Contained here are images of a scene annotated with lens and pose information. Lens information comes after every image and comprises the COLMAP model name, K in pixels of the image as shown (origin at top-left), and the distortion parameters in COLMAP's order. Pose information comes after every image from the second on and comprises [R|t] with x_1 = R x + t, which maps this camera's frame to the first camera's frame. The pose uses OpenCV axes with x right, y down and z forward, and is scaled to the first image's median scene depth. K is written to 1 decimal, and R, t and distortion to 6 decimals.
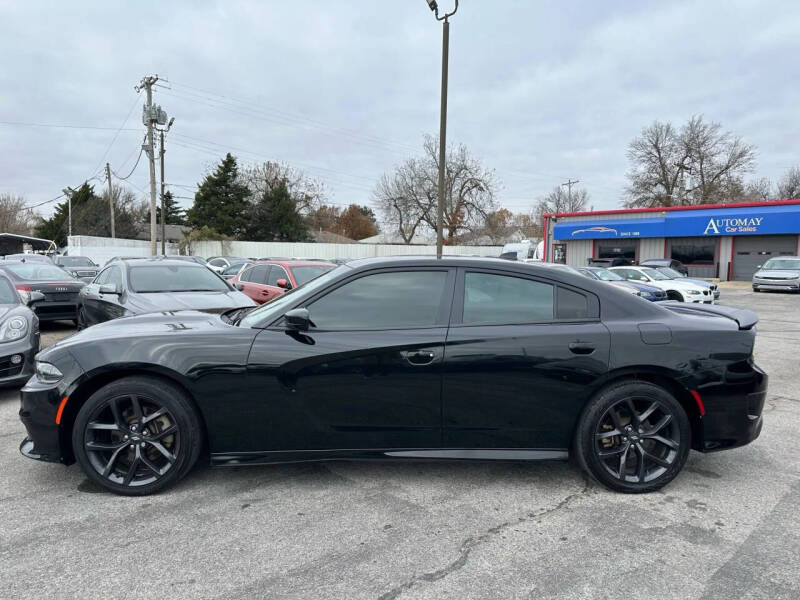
lens RADIAL K [[596.3, 0, 400.0], [0, 596.3, 300.0], [0, 0, 1]] dist [0.011003, -0.002463]
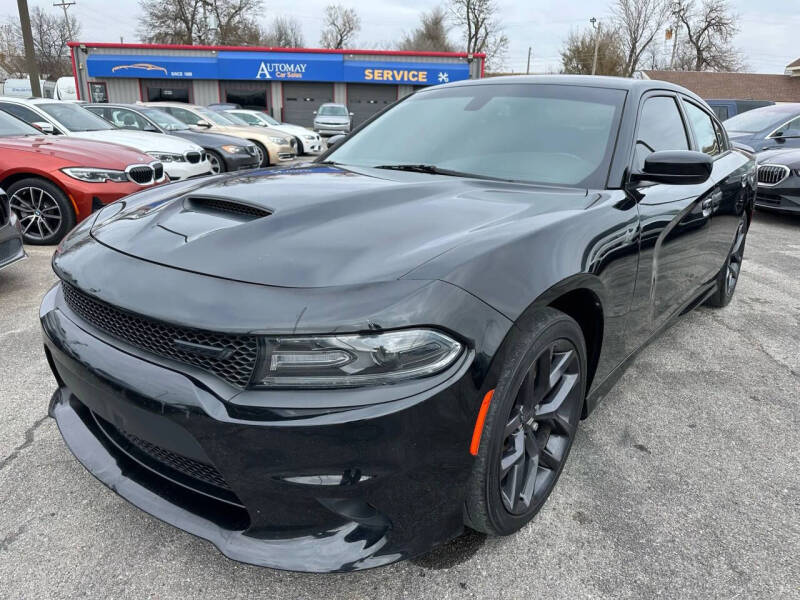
lens RADIAL K [[596.3, 0, 400.0], [0, 596.3, 300.0], [0, 0, 1]] dist [0.011003, -0.002463]
pose [[0.681503, -0.213901, 0.699858, -0.079013], [0.035060, 0.964775, 0.260728, -0.002378], [-0.730975, -0.153150, 0.664996, 0.065851]]
